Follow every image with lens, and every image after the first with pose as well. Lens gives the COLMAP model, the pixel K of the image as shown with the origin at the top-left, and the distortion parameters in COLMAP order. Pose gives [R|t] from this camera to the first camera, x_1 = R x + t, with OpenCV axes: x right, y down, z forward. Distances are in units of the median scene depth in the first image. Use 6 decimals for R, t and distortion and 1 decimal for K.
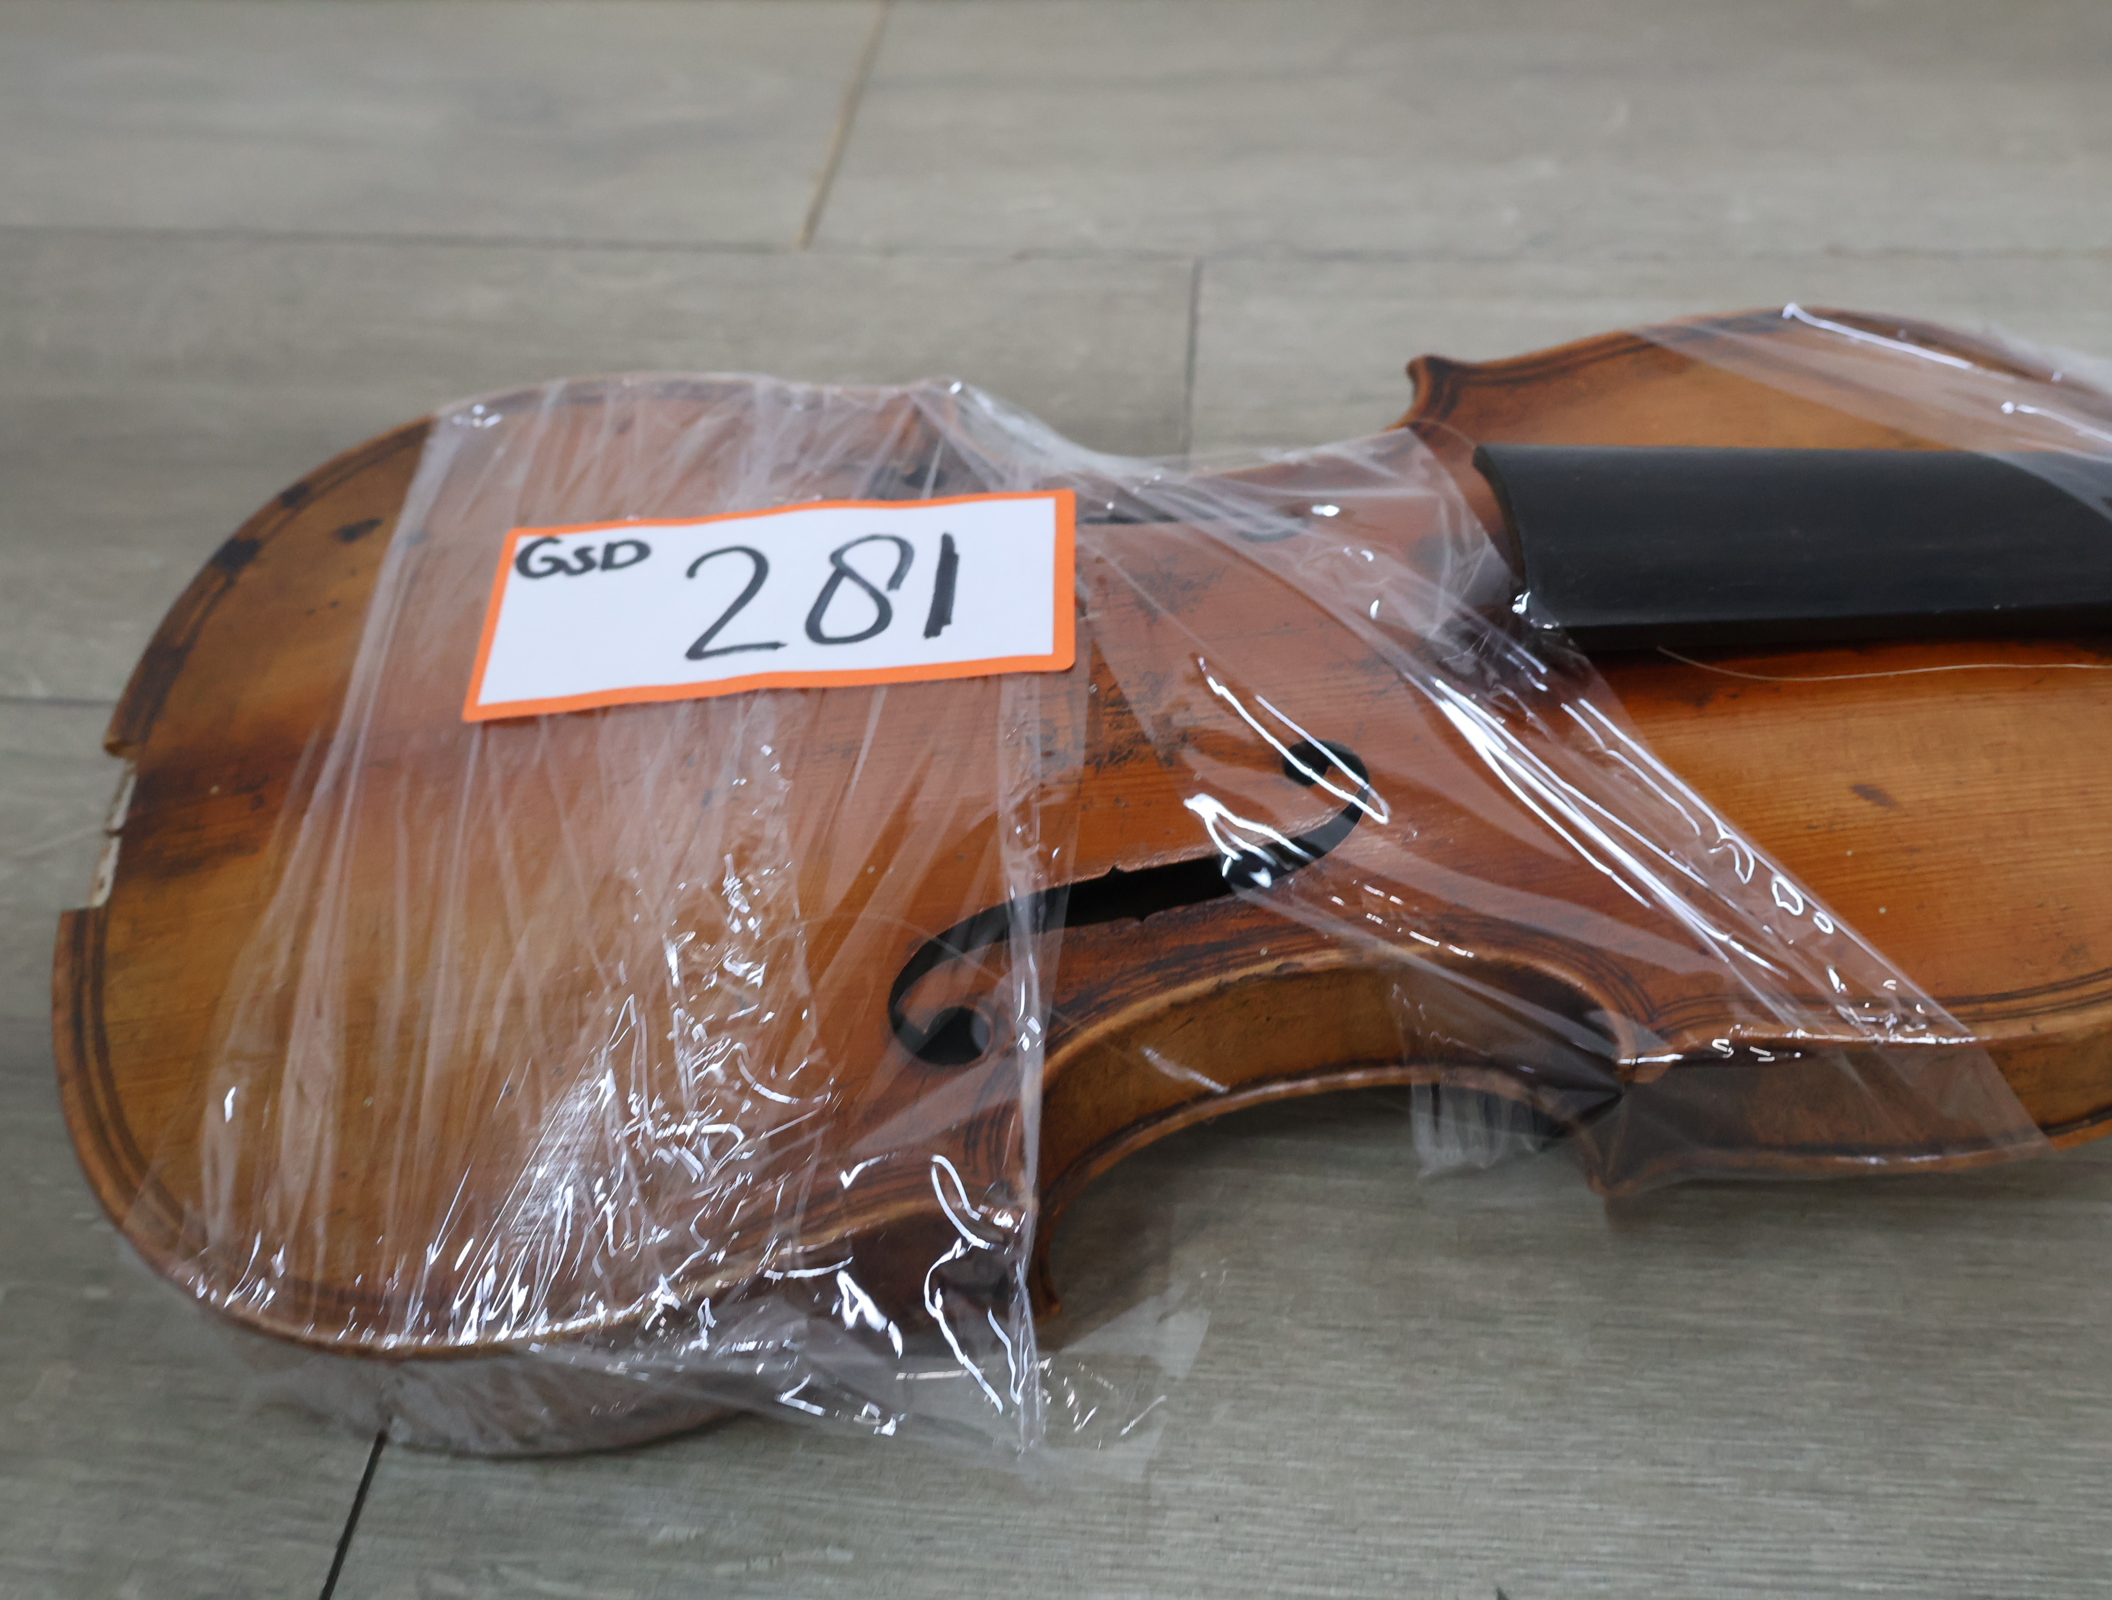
lens RADIAL K [[2154.1, 0, 1055.0], [0, 2154.1, 798.7], [0, 0, 1]] dist [0.018416, -0.008292]
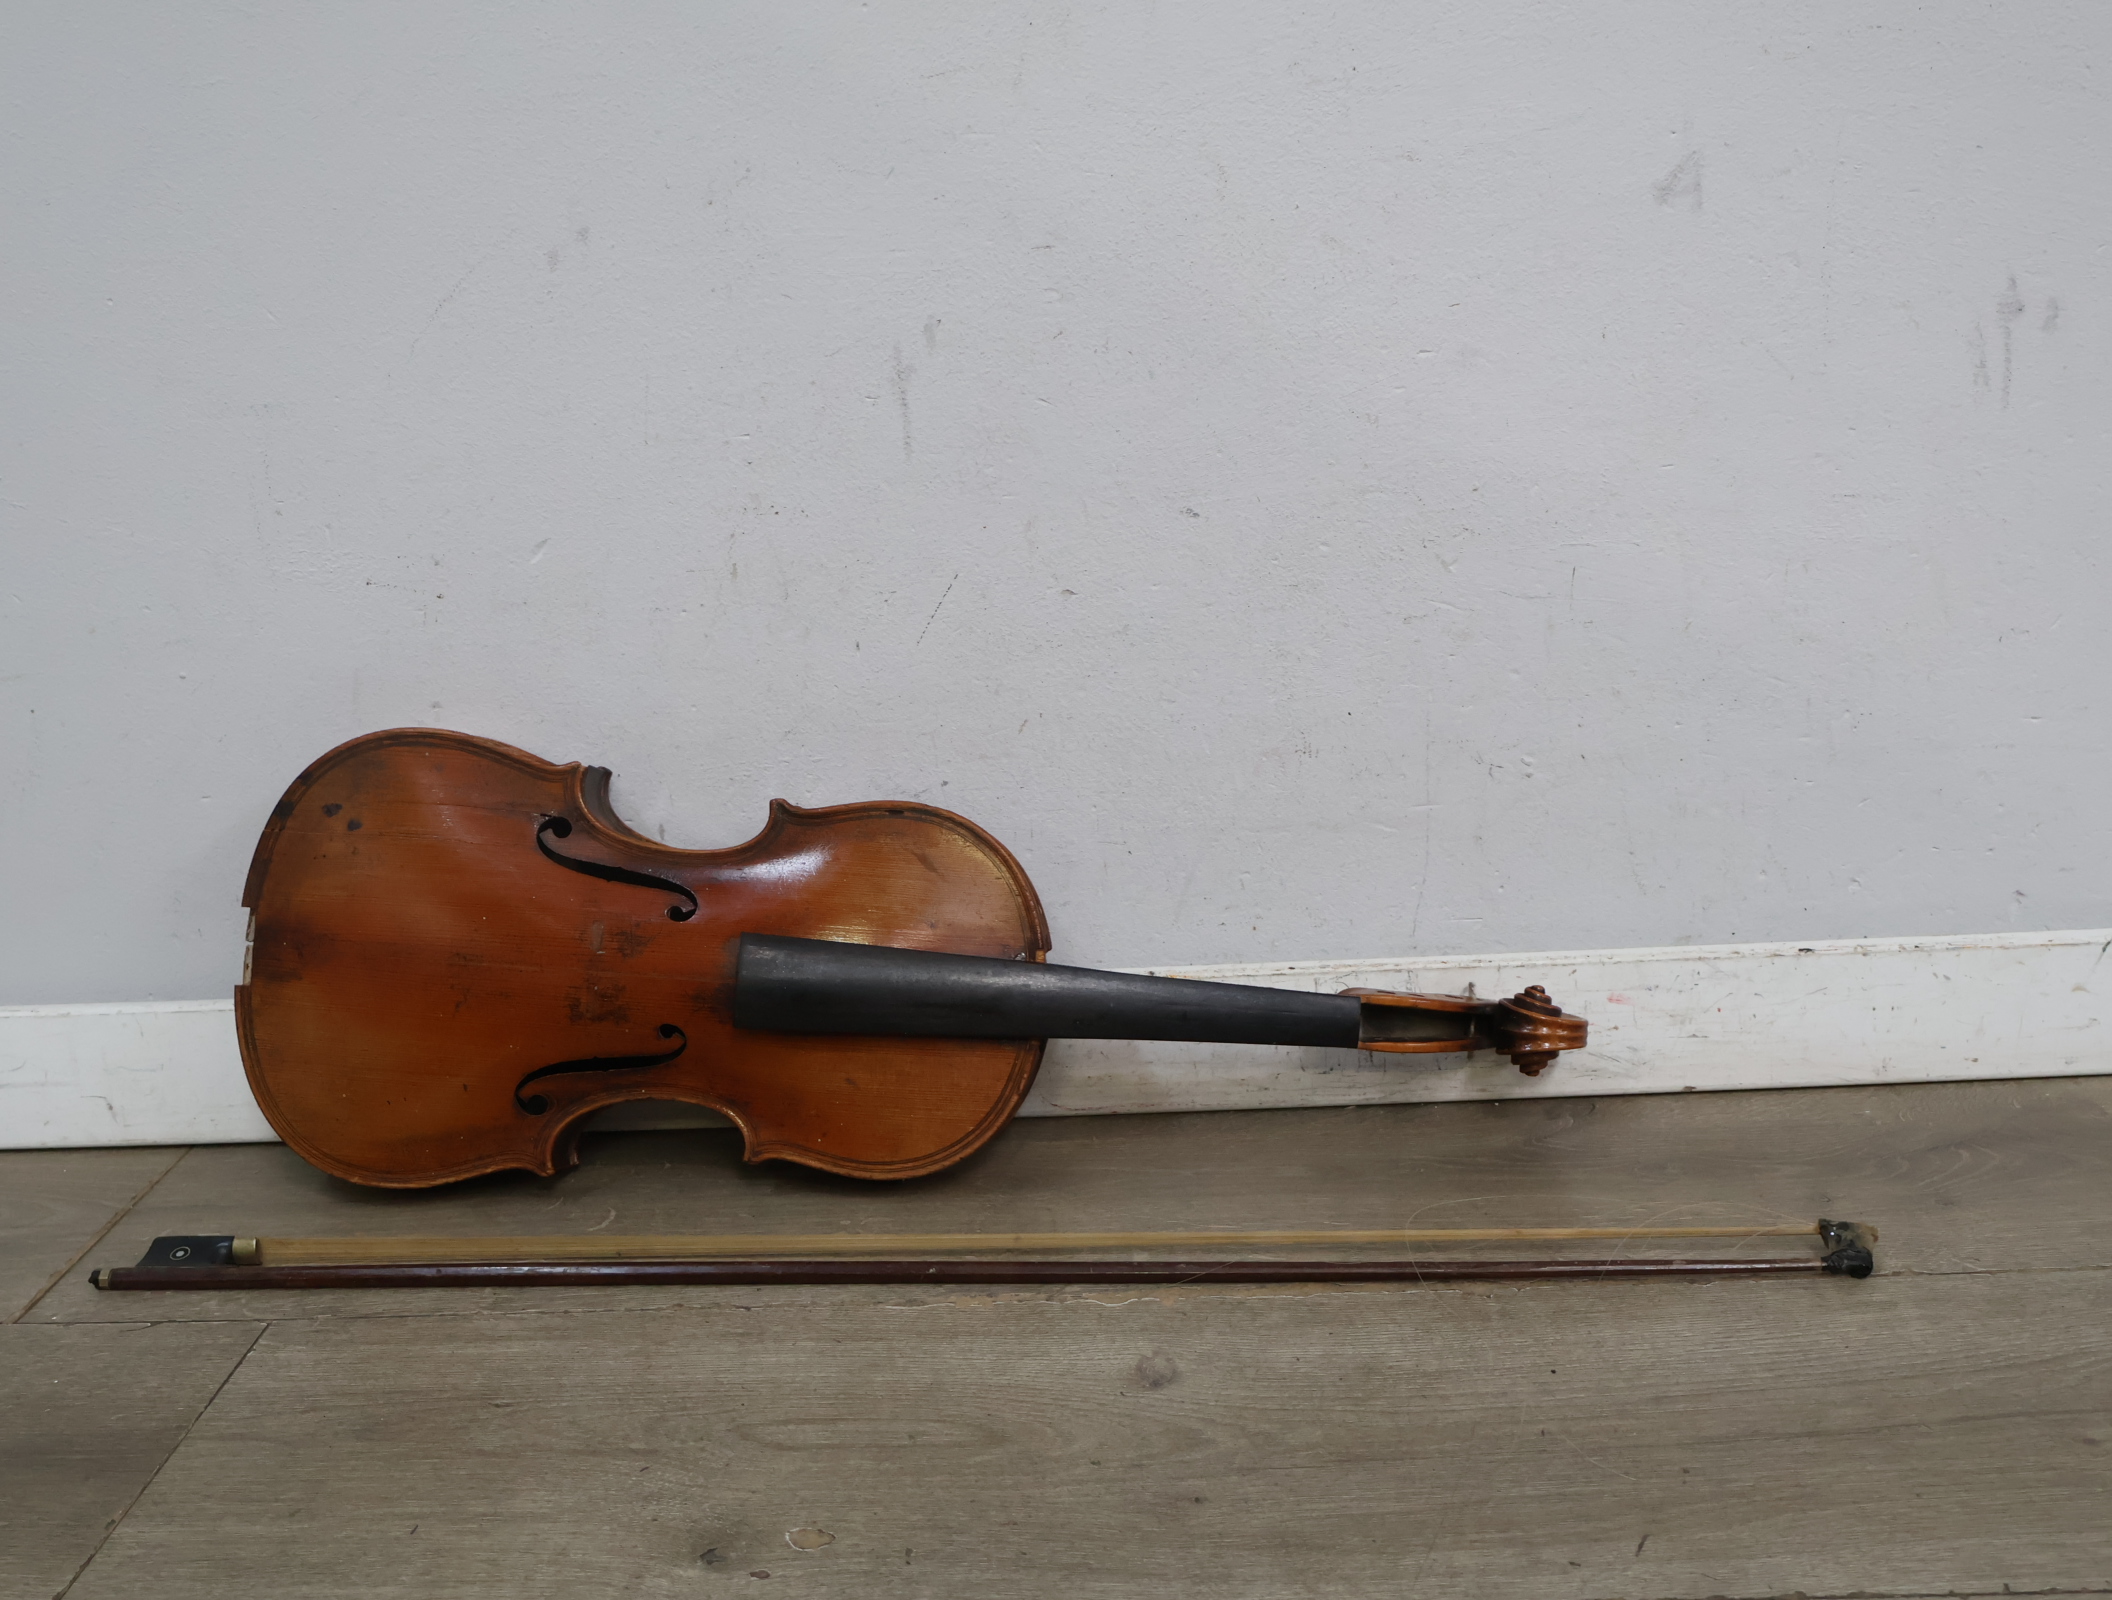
lens RADIAL K [[2281.9, 0, 1046.6], [0, 2281.9, 825.0], [0, 0, 1]] dist [0.046274, -0.006321]
pose [[0.988687, 0.148130, -0.023581, 0.582967], [-0.105840, 0.800364, 0.590098, -1.868995], [0.106285, -0.580926, 0.806987, -1.096973]]
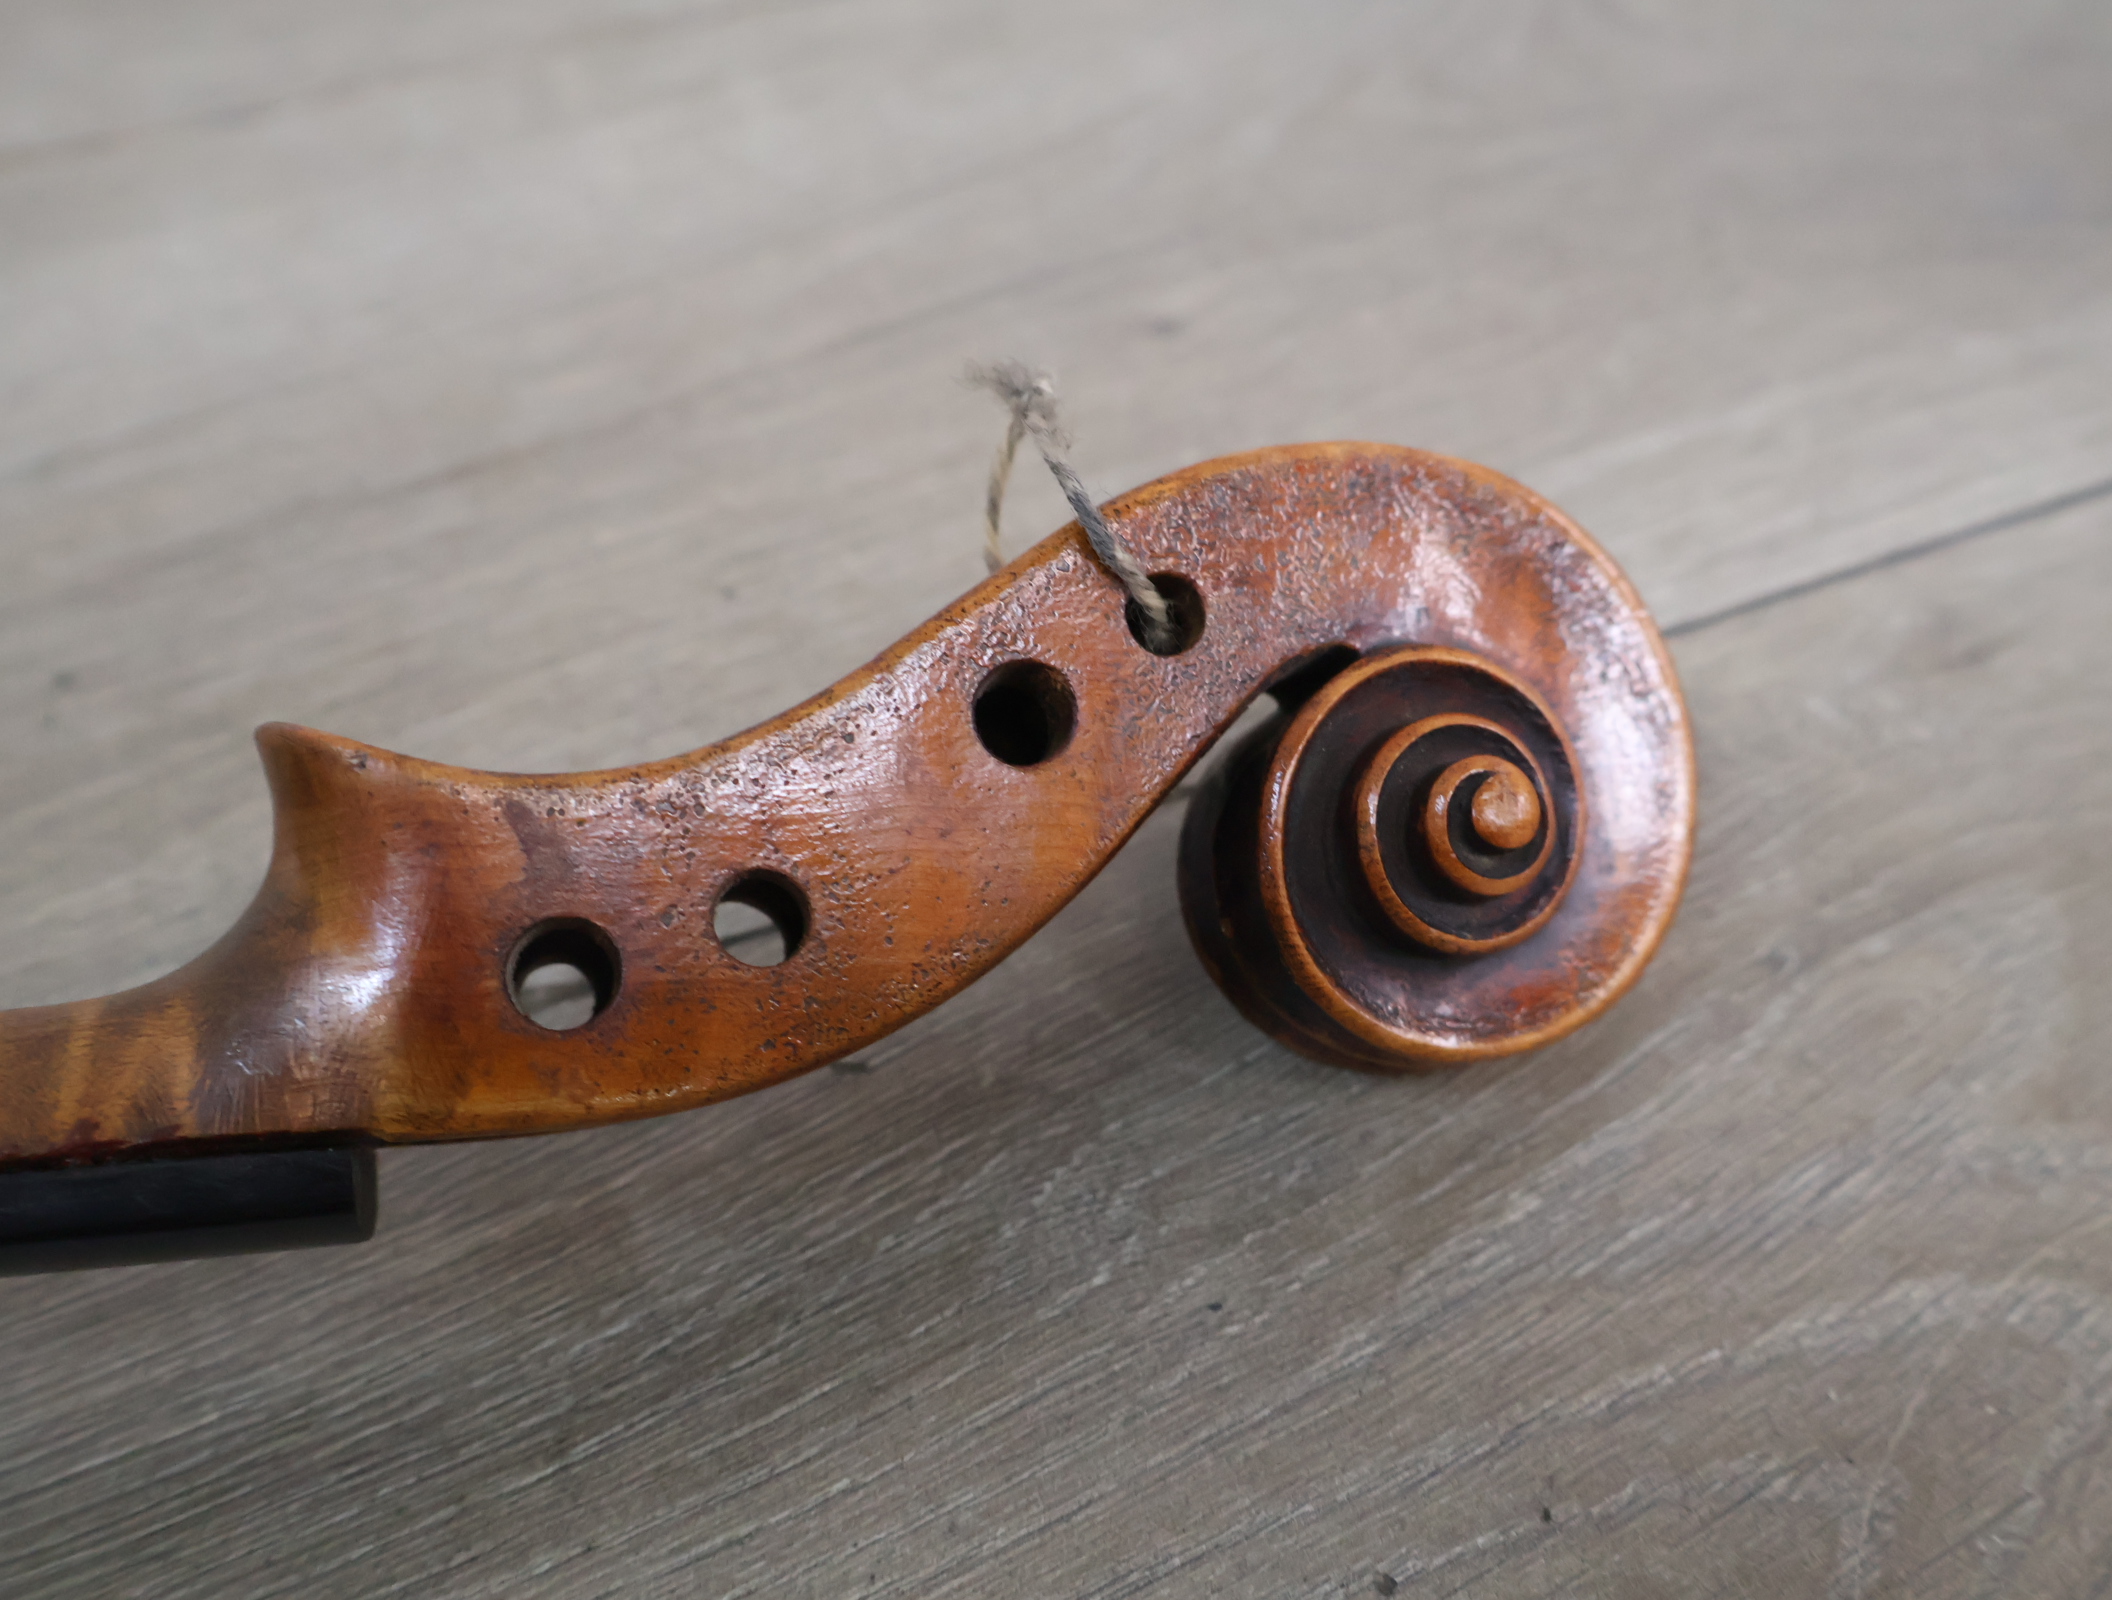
lens RADIAL K [[2207.0, 0, 1042.3], [0, 2207.0, 789.2], [0, 0, 1]] dist [0.010860, -0.000606]
pose [[0.937938, -0.125114, 0.323449, 1.265381], [-0.215554, 0.520308, 0.826327, -0.792616], [-0.271679, -0.844764, 0.461048, -0.076985]]
